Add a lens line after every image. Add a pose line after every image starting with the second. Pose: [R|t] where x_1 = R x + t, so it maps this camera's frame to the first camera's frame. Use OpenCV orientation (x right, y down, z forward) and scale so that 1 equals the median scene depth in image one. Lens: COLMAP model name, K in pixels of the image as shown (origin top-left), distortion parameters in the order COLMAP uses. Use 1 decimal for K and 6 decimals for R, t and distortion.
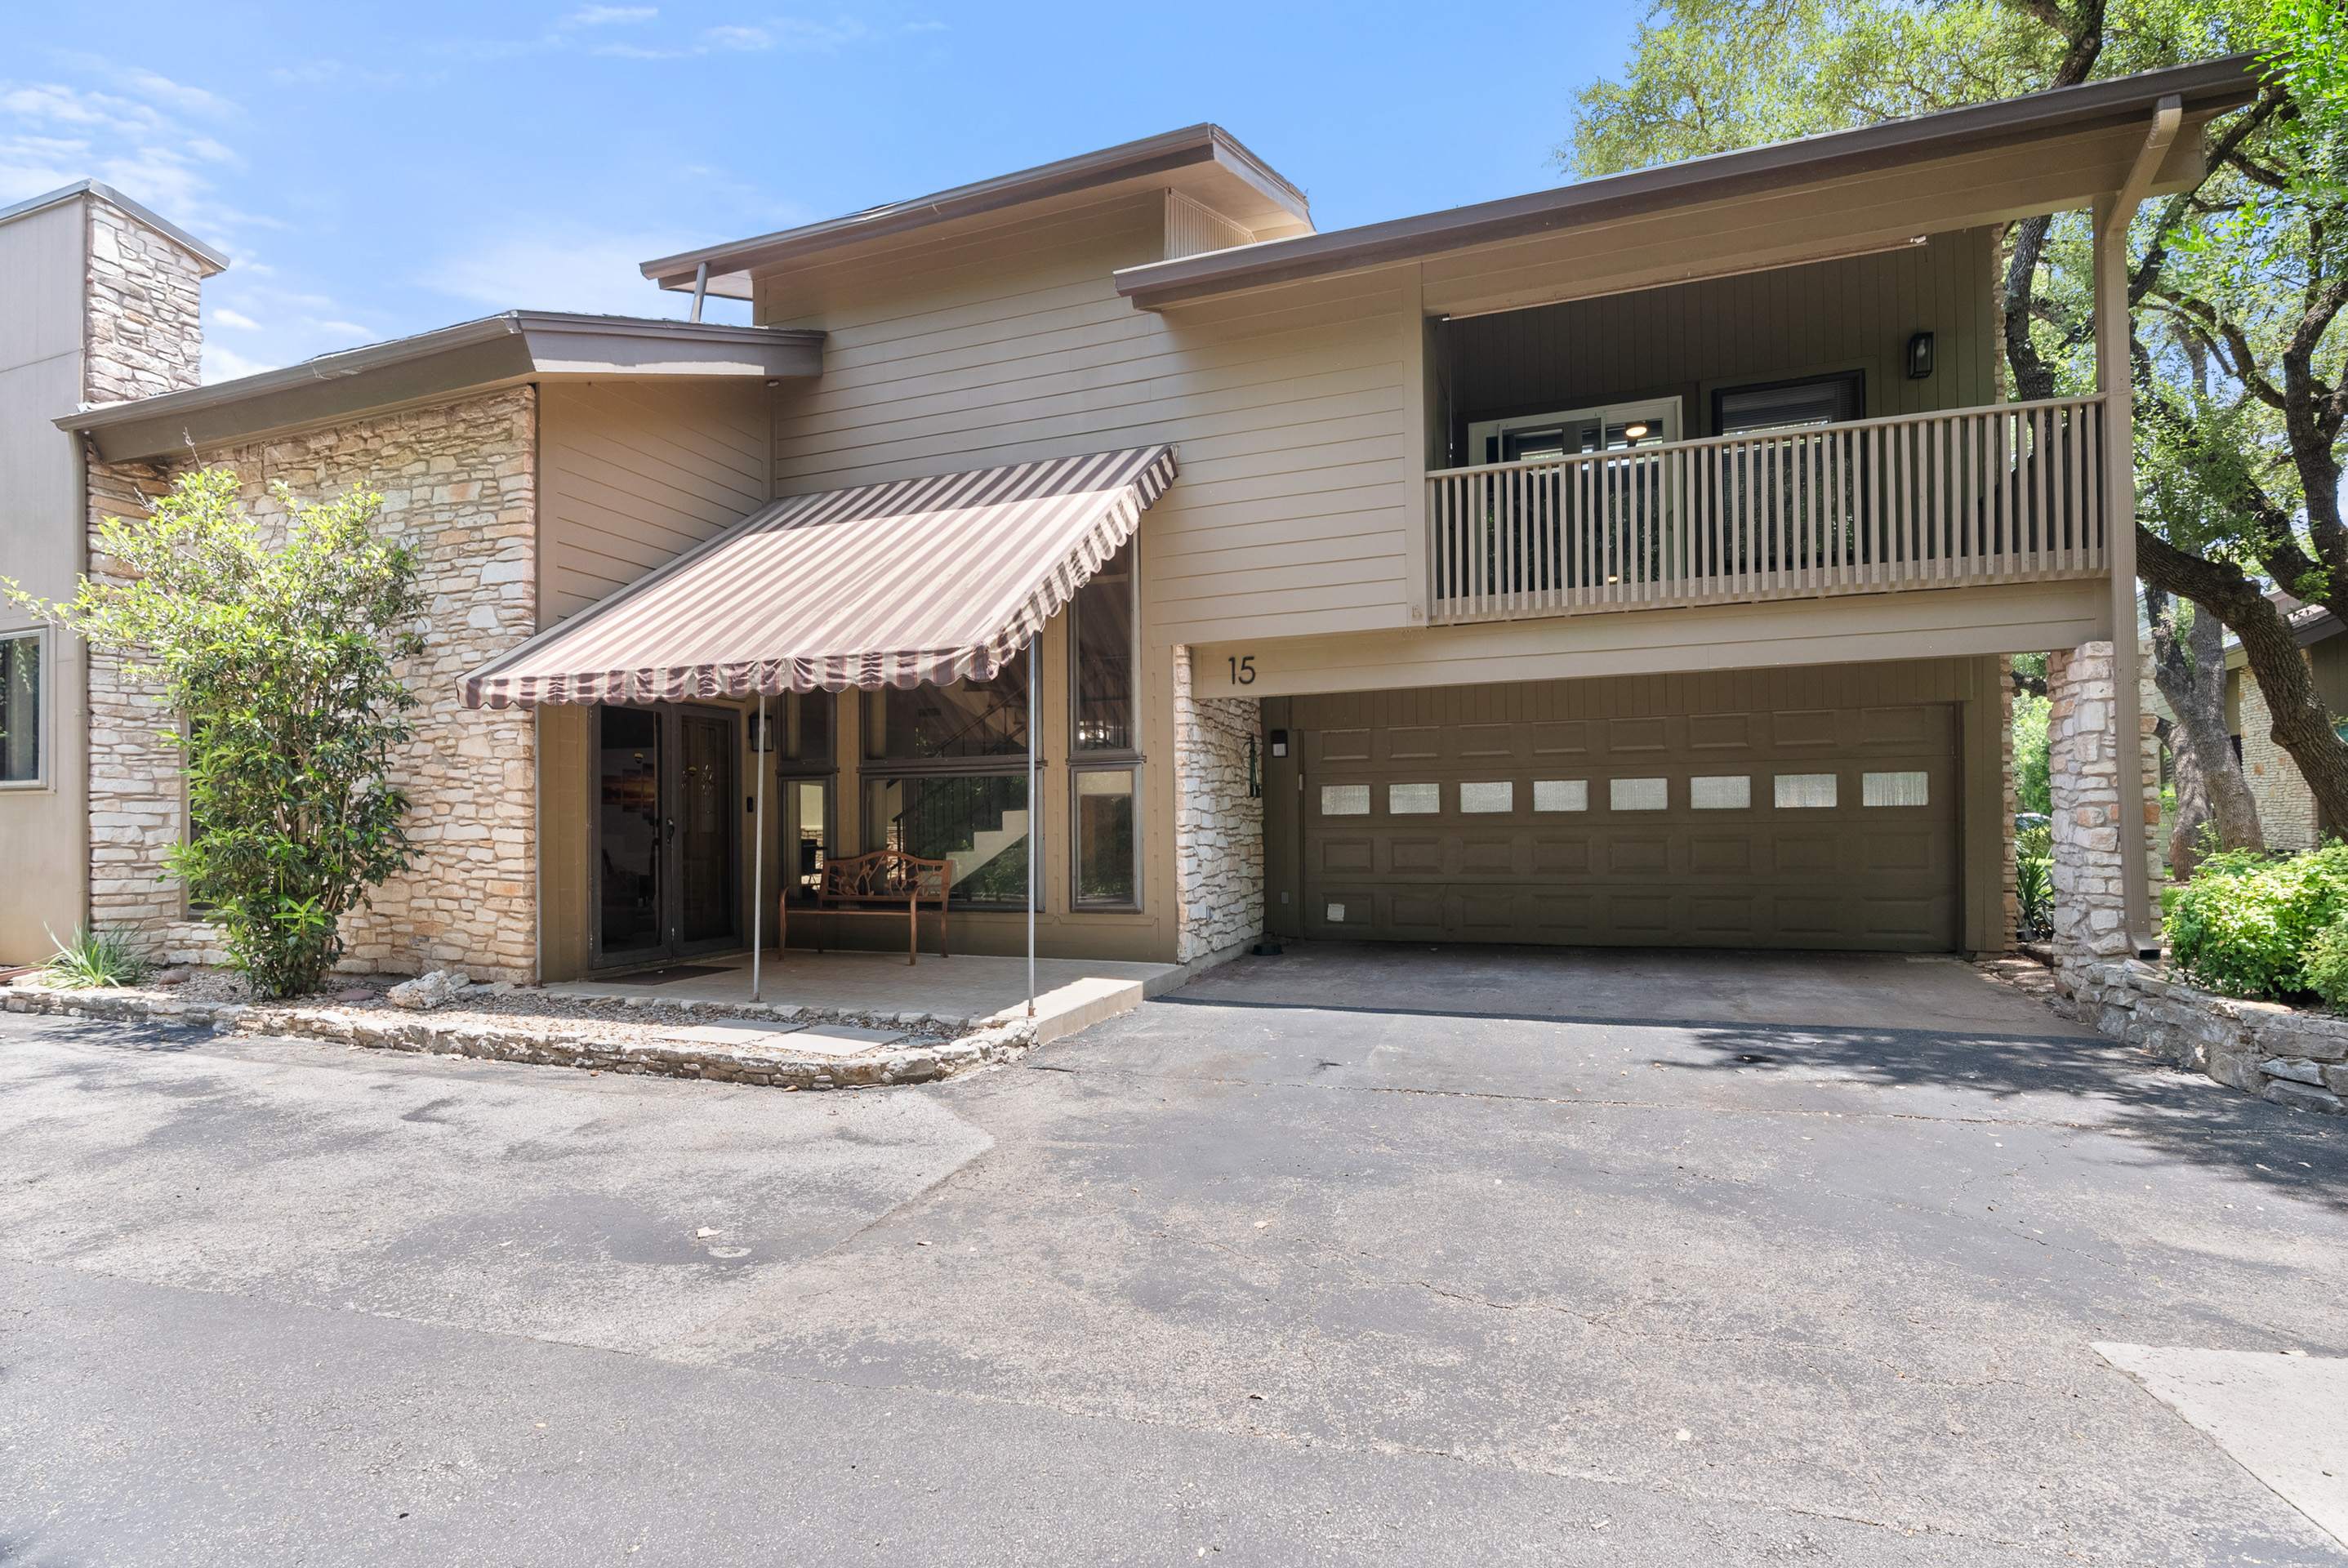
lens RADIAL K [[1070.8, 0, 1174.2], [0, 1070.8, 848.9], [0, 0, 1]] dist [-0.006711, -0.000169]
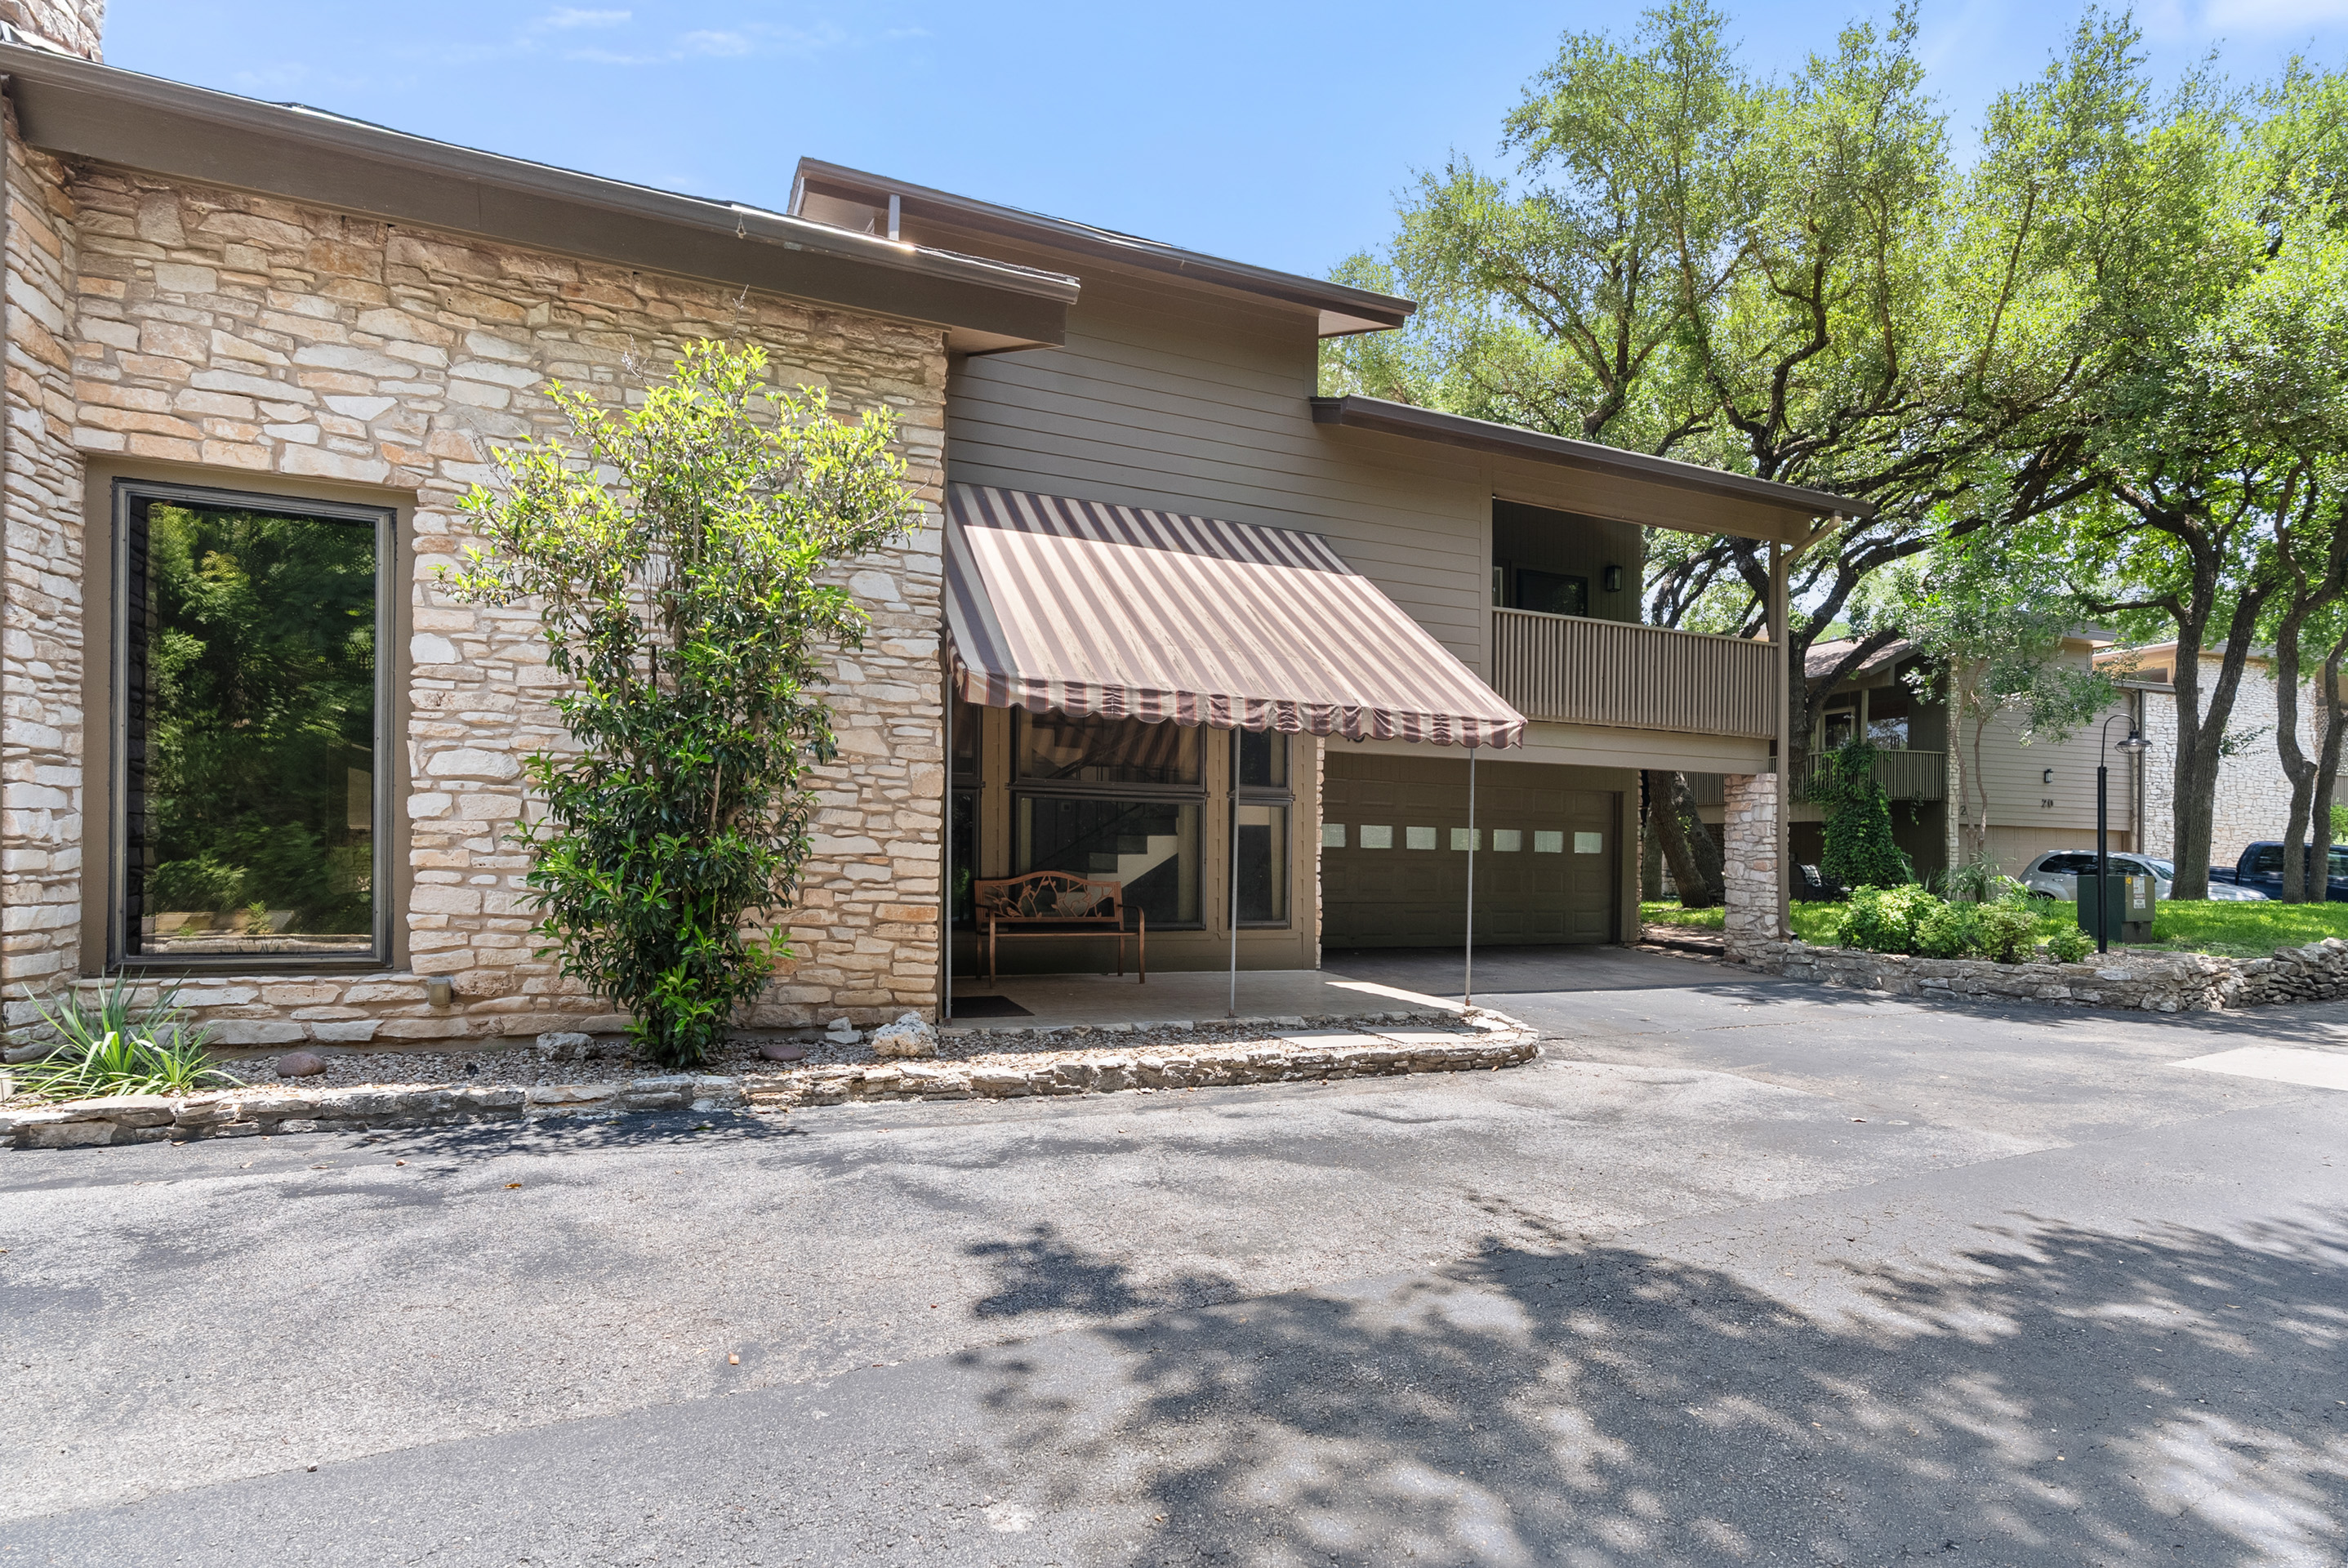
lens RADIAL K [[1100.5, 0, 1175.2], [0, 1100.5, 879.4], [0, 0, 1]] dist [-0.012123, 0.000166]
pose [[0.745993, 0.009395, 0.665887, -1.054760], [-0.016711, 0.999850, 0.004615, 0.002770], [-0.665744, -0.014570, 0.746038, 0.210054]]
